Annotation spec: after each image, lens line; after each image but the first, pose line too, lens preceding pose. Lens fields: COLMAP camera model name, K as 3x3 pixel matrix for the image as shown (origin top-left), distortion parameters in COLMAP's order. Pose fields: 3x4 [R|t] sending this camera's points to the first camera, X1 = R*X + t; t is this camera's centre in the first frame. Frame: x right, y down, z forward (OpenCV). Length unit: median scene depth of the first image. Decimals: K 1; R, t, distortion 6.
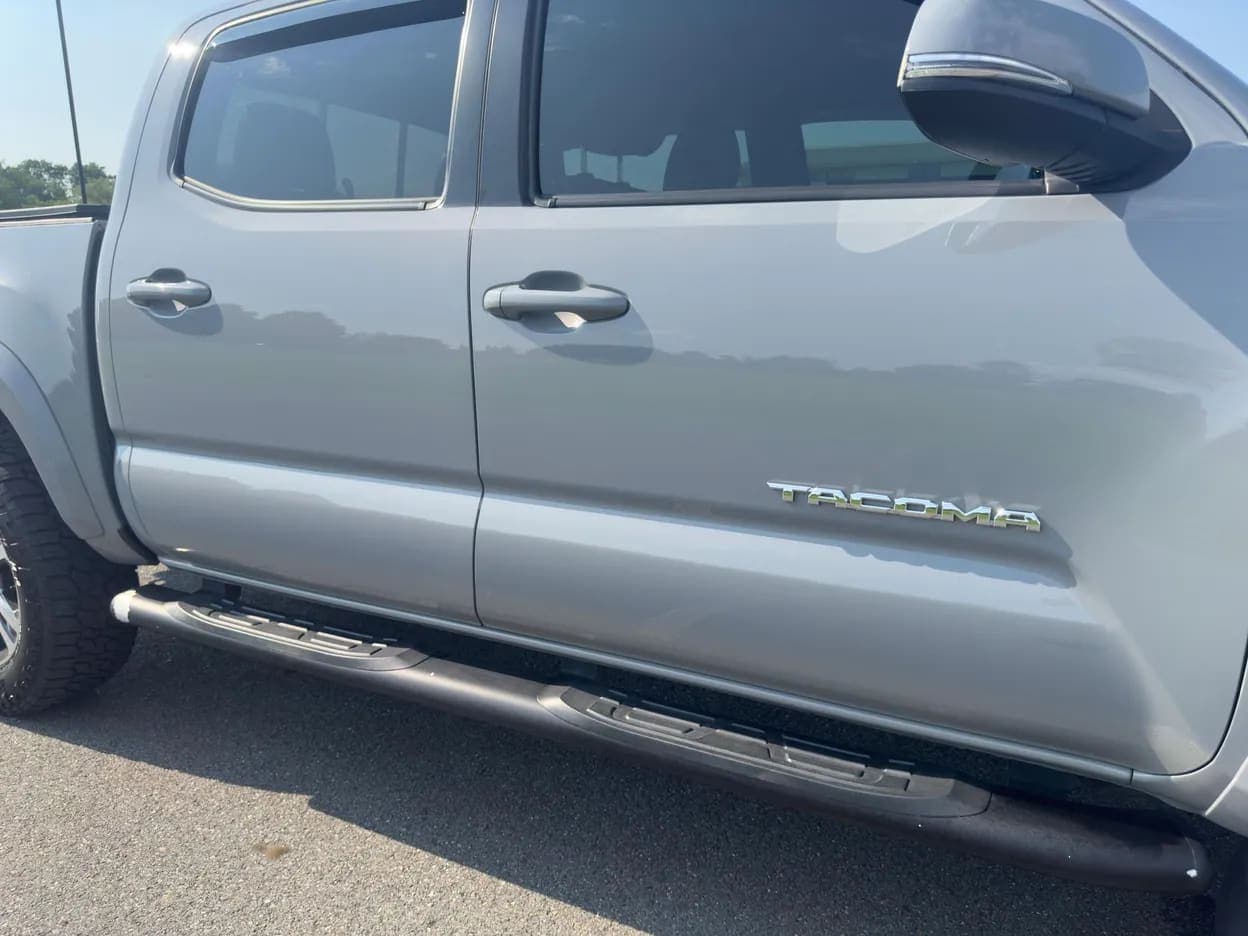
lens RADIAL K [[913.3, 0, 624.0], [0, 913.3, 468.0], [0, 0, 1]] dist [0.004822, -0.007936]
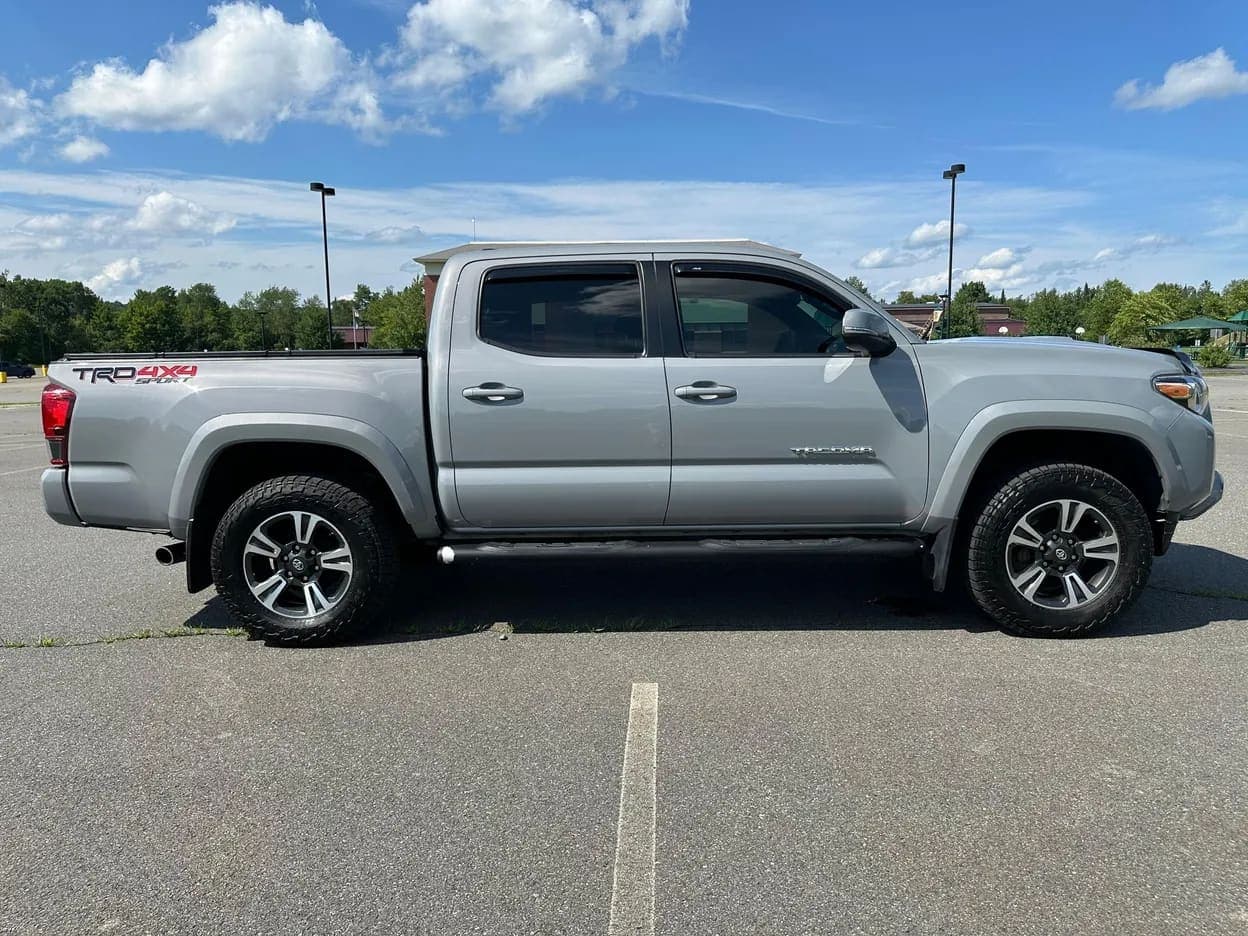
lens RADIAL K [[913.3, 0, 624.0], [0, 913.3, 468.0], [0, 0, 1]] dist [0.004822, -0.007936]
pose [[0.888217, -0.069310, 0.454166, -1.484808], [0.108526, 0.992231, -0.060823, 0.177470], [-0.446422, 0.103312, 0.888838, -1.250720]]
